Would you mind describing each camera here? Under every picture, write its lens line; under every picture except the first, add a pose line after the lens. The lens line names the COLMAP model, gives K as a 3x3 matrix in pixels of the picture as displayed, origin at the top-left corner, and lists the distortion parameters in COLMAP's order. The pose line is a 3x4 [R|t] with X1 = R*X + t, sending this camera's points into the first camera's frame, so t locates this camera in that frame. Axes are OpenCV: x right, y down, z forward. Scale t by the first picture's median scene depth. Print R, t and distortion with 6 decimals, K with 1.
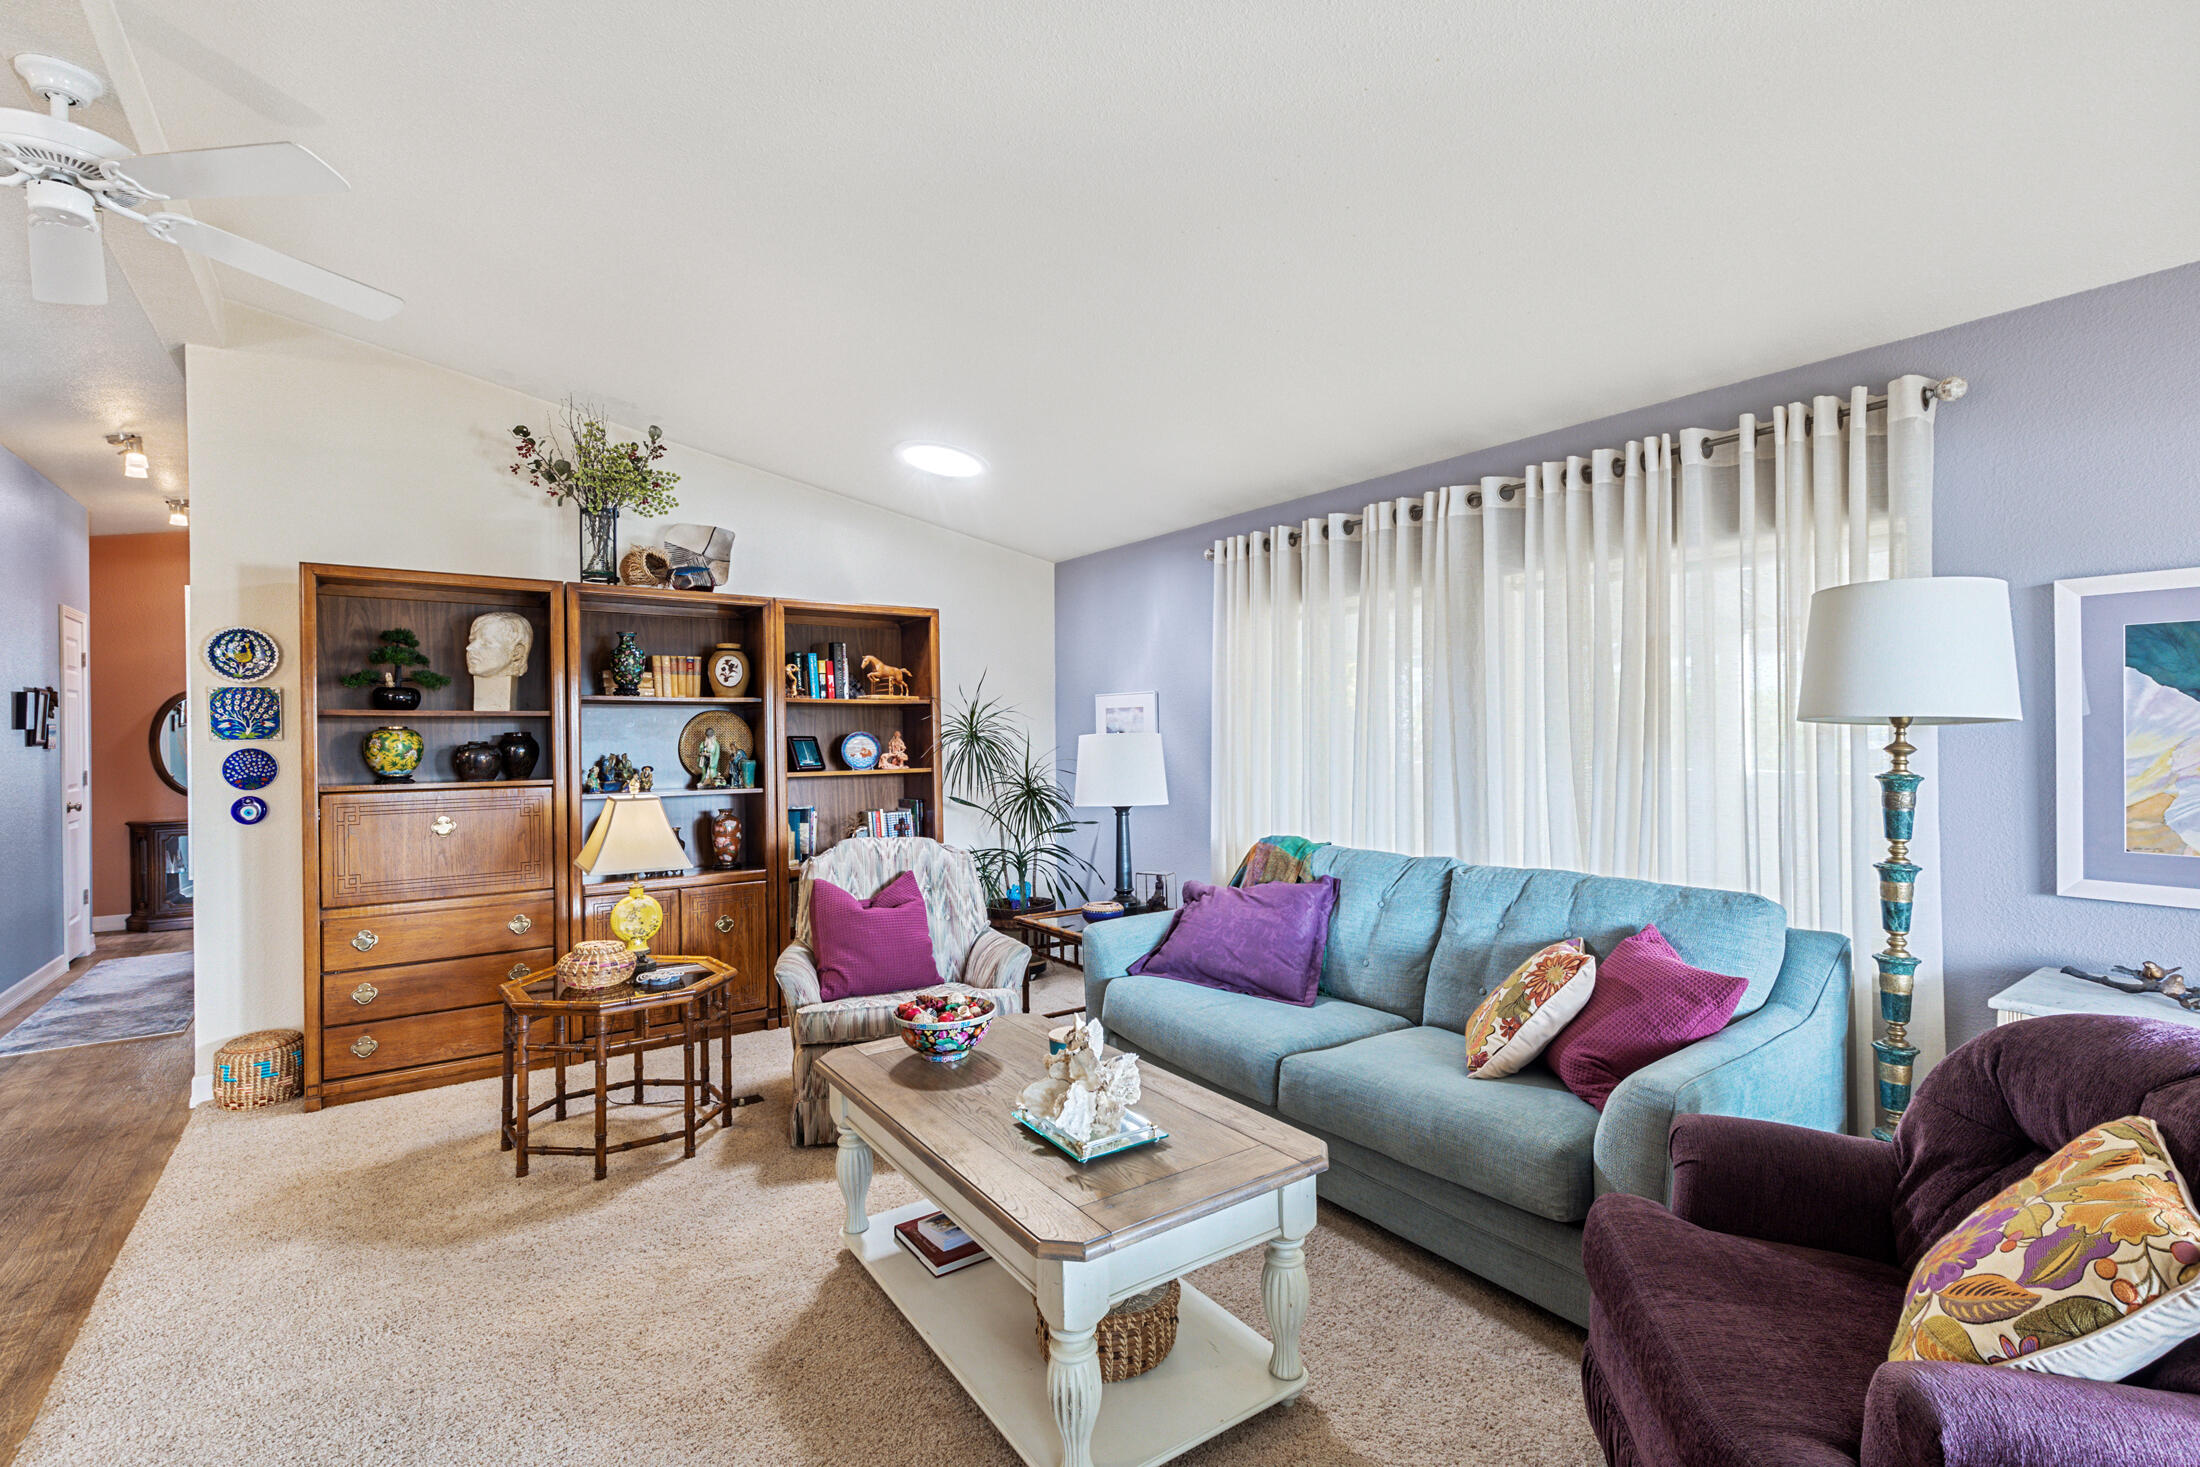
lens RADIAL K [[994.6, 0, 1100.0], [0, 994.6, 733.5], [0, 0, 1]] dist [-0.001398, -0.000866]
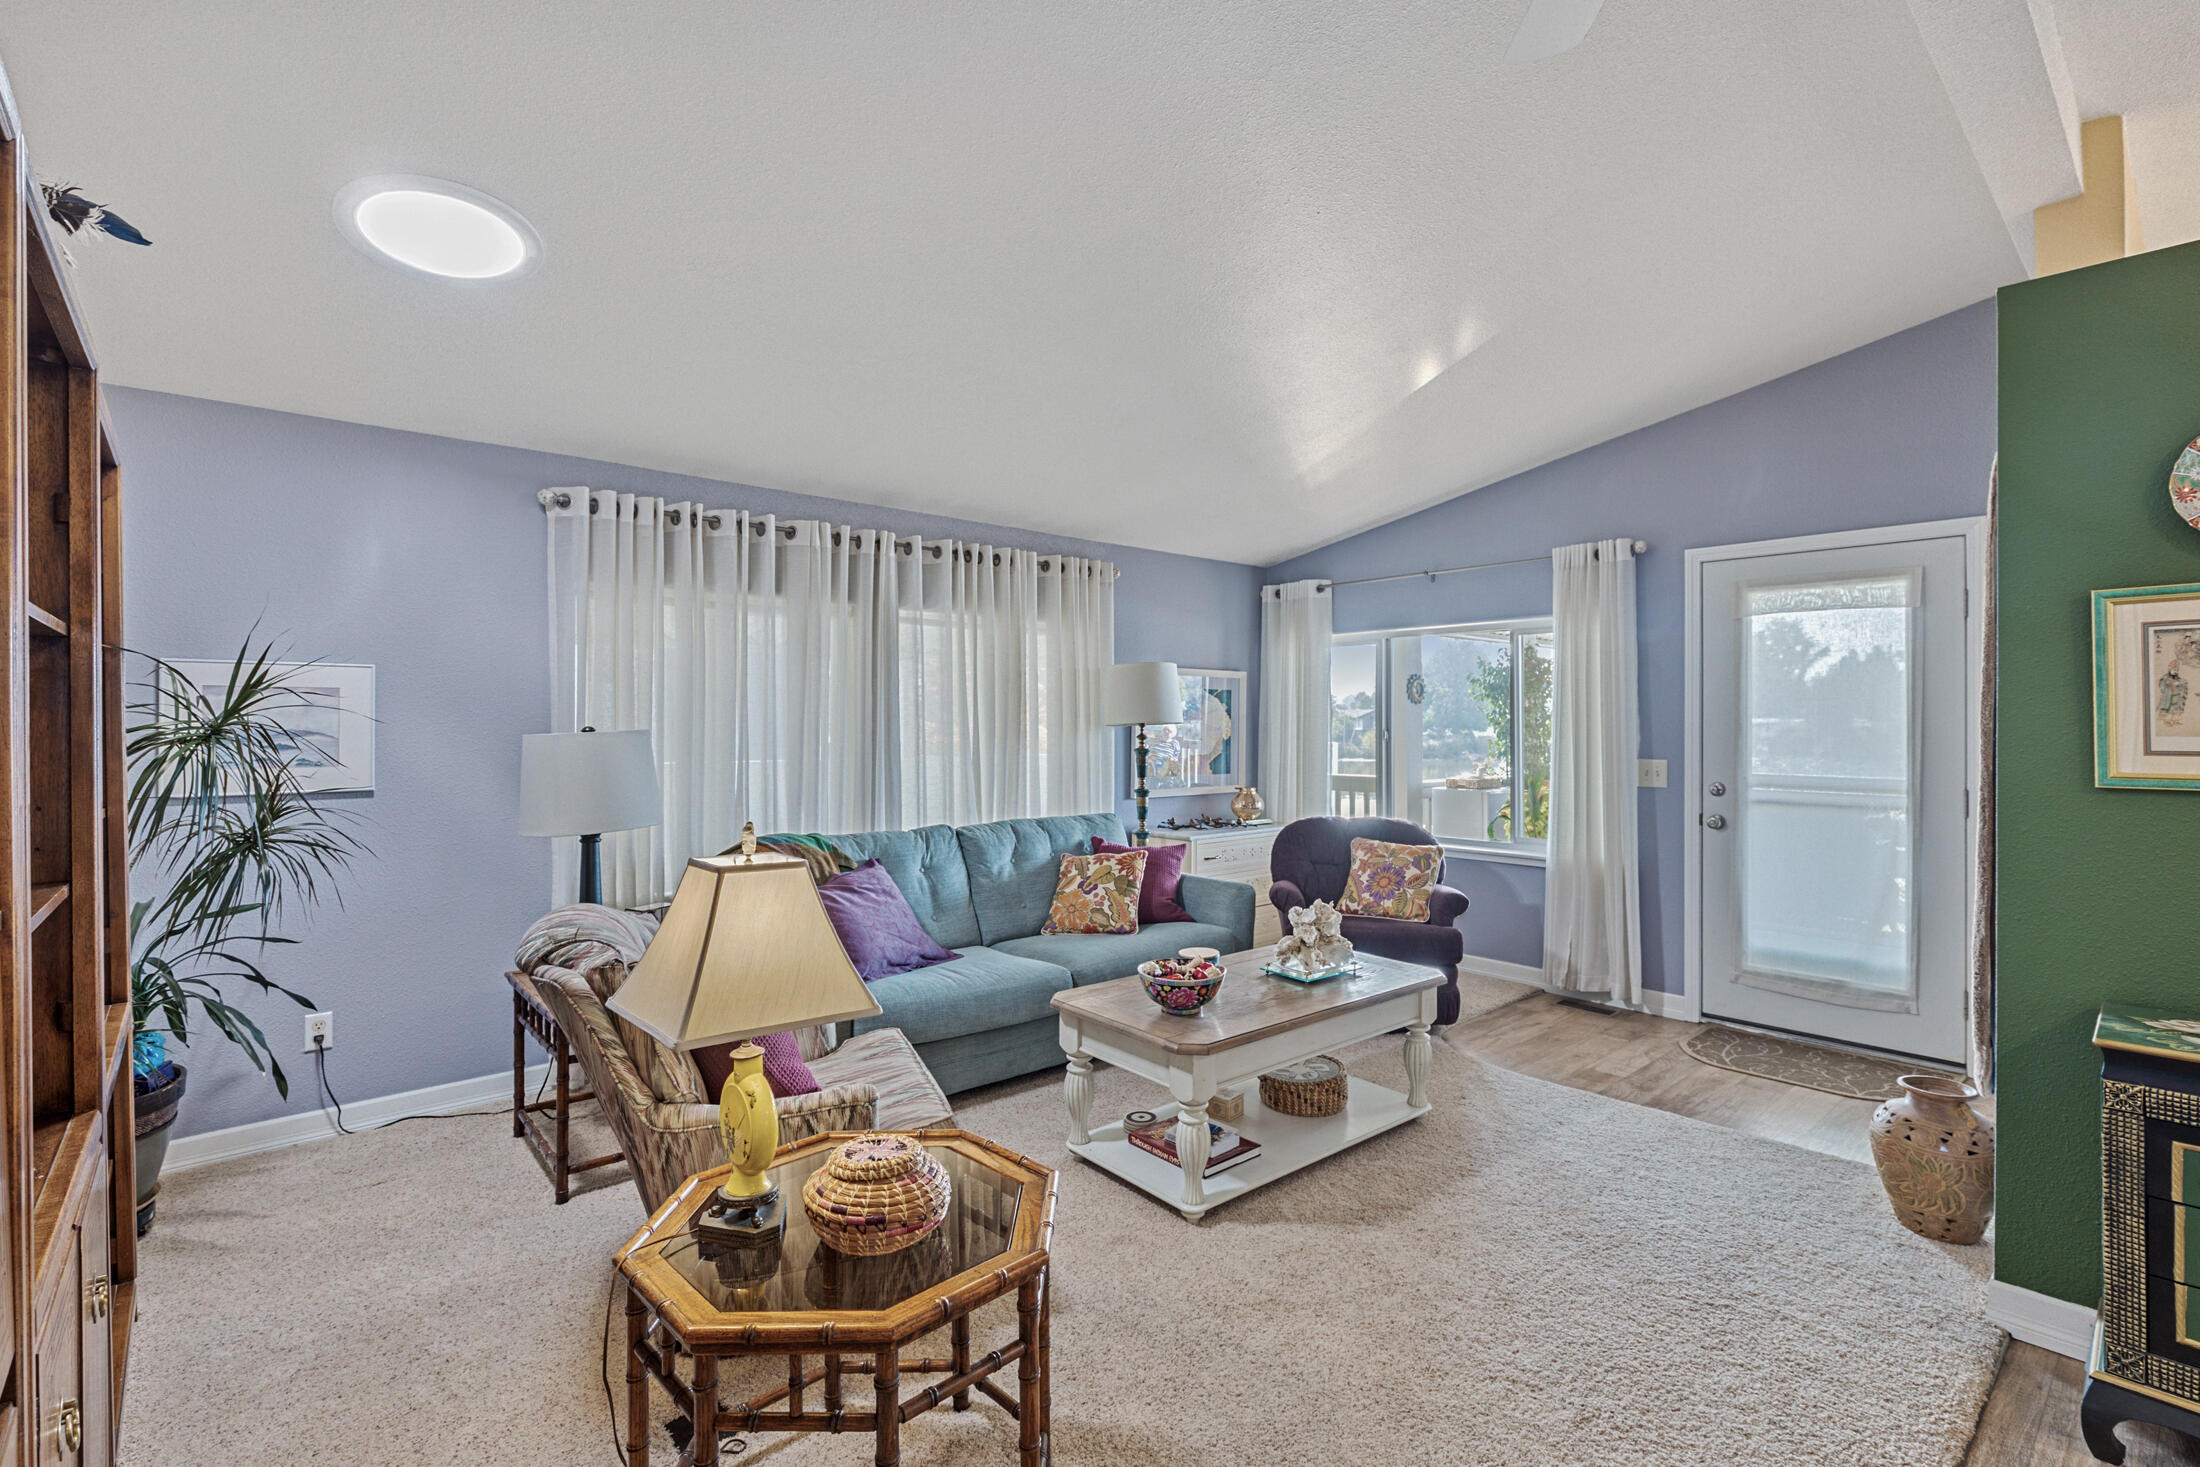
lens RADIAL K [[994.6, 0, 1100.0], [0, 994.6, 733.5], [0, 0, 1]] dist [-0.001398, -0.000866]
pose [[-0.110954, 0.000232, 0.993825, -1.161232], [0.003567, 0.999994, 0.000165, 0.005051], [-0.993819, 0.003564, -0.110955, 1.115938]]
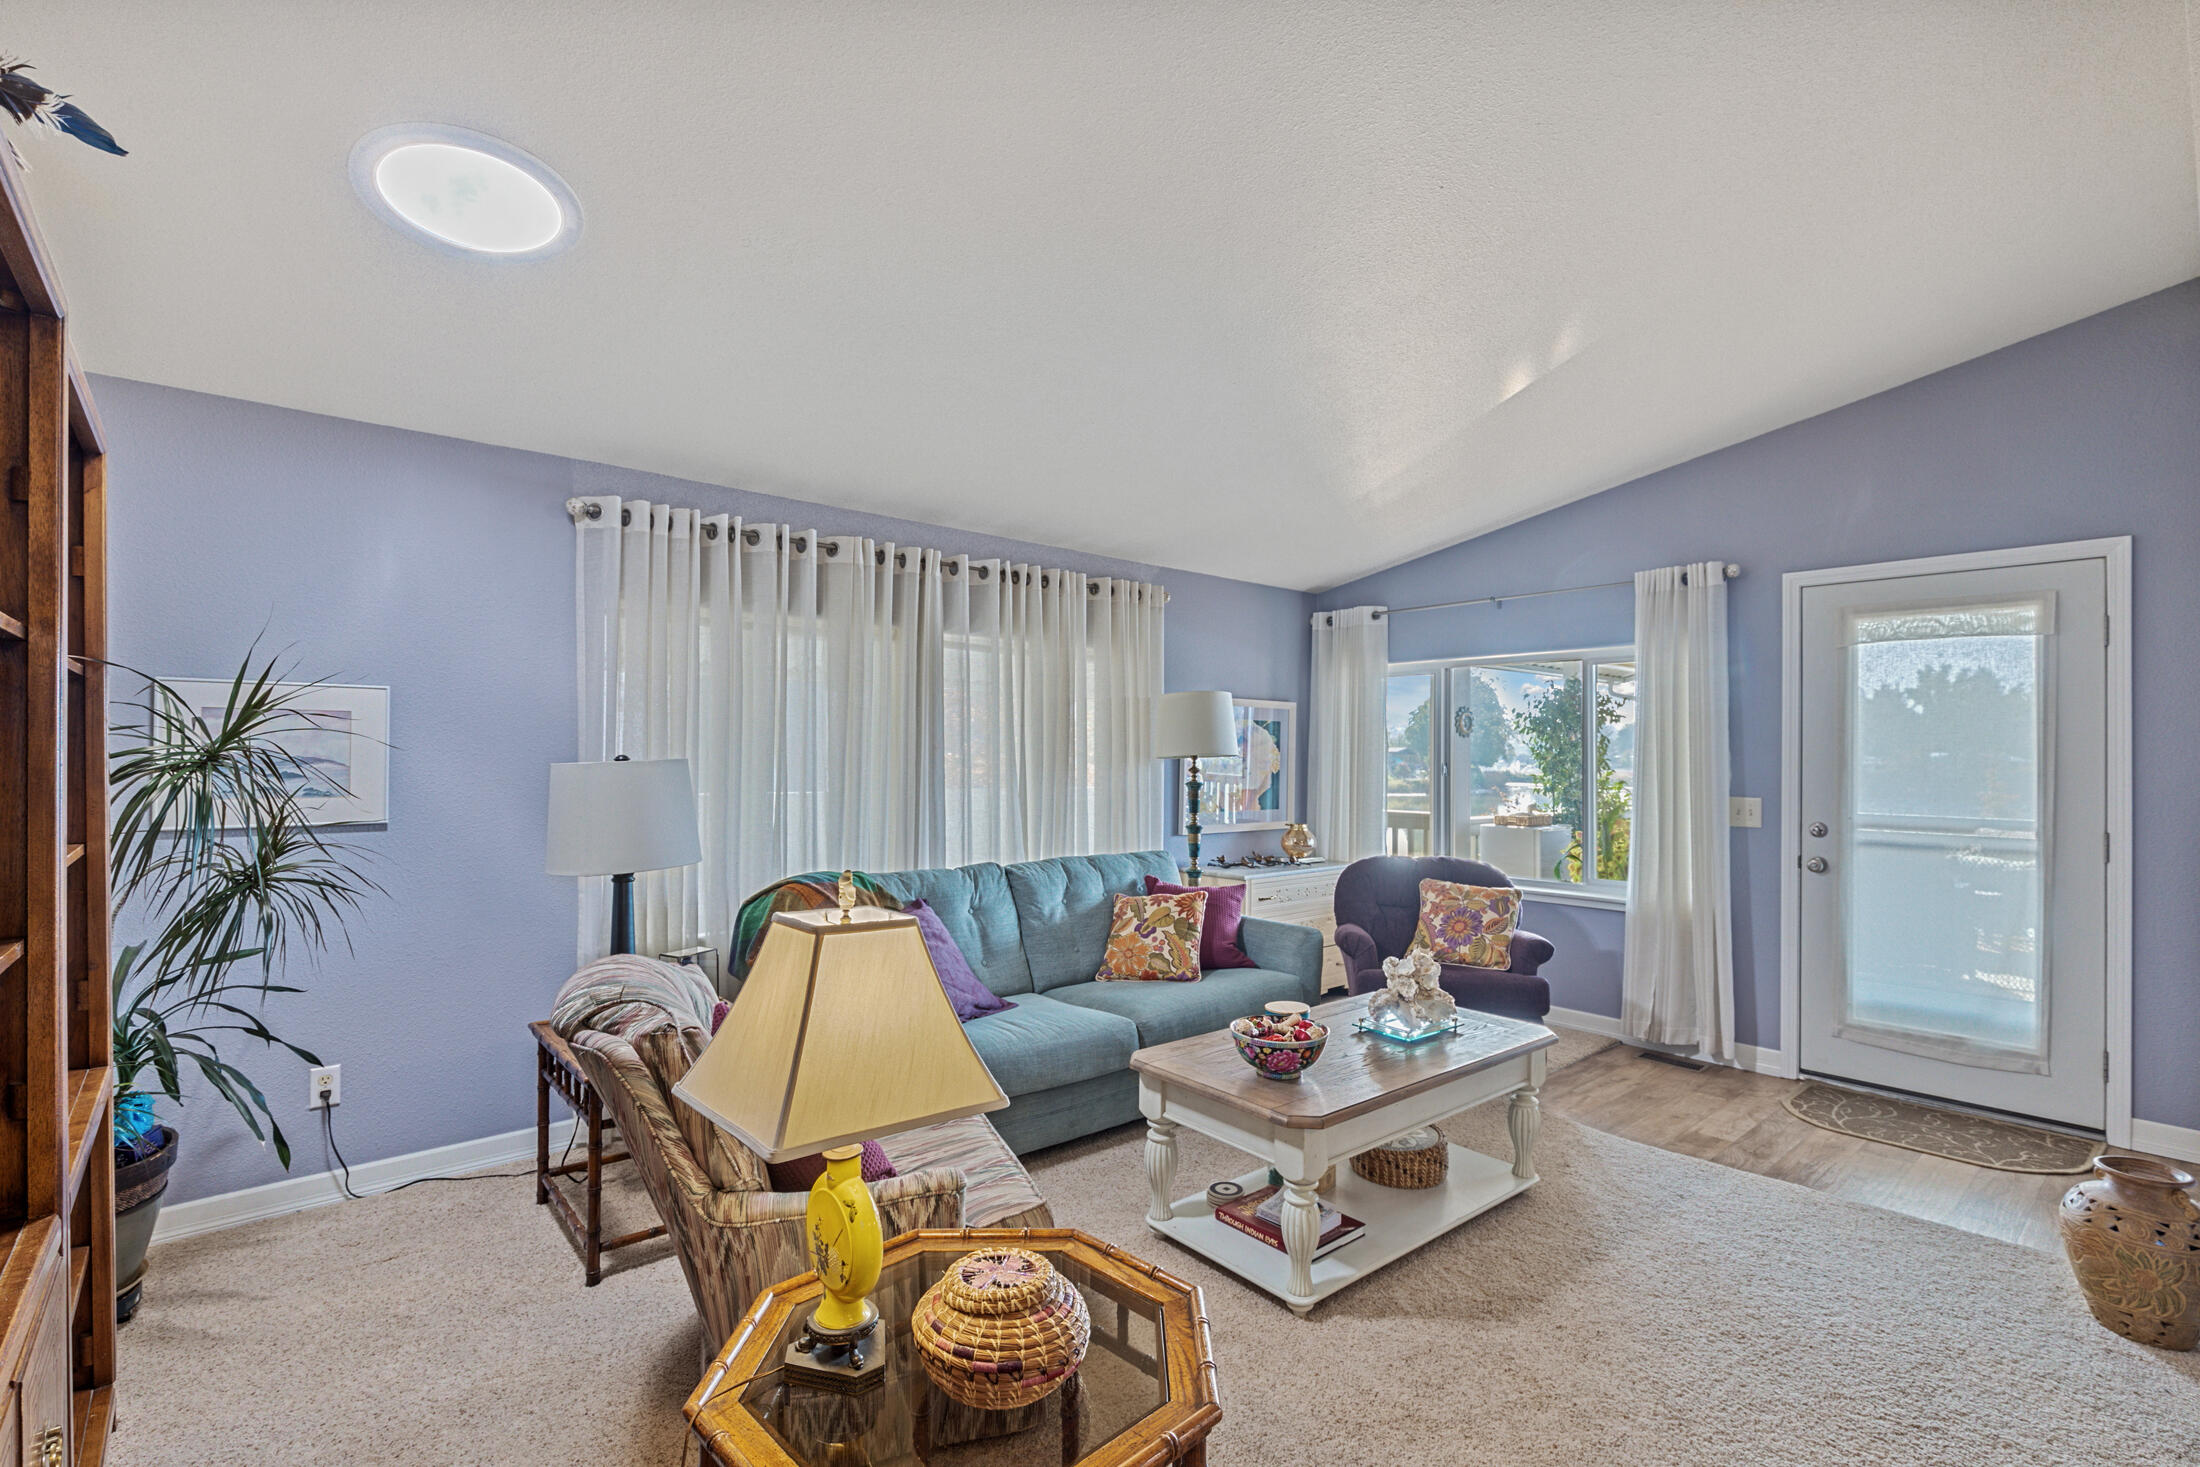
lens RADIAL K [[991.5, 0, 1098.7], [0, 991.5, 763.0], [0, 0, 1]] dist [-0.001608, -0.000823]
pose [[-0.105277, 0.003175, 0.994438, -1.049710], [-0.002482, 0.999991, -0.003455, 0.005870], [-0.994440, -0.002832, -0.105268, 1.184283]]
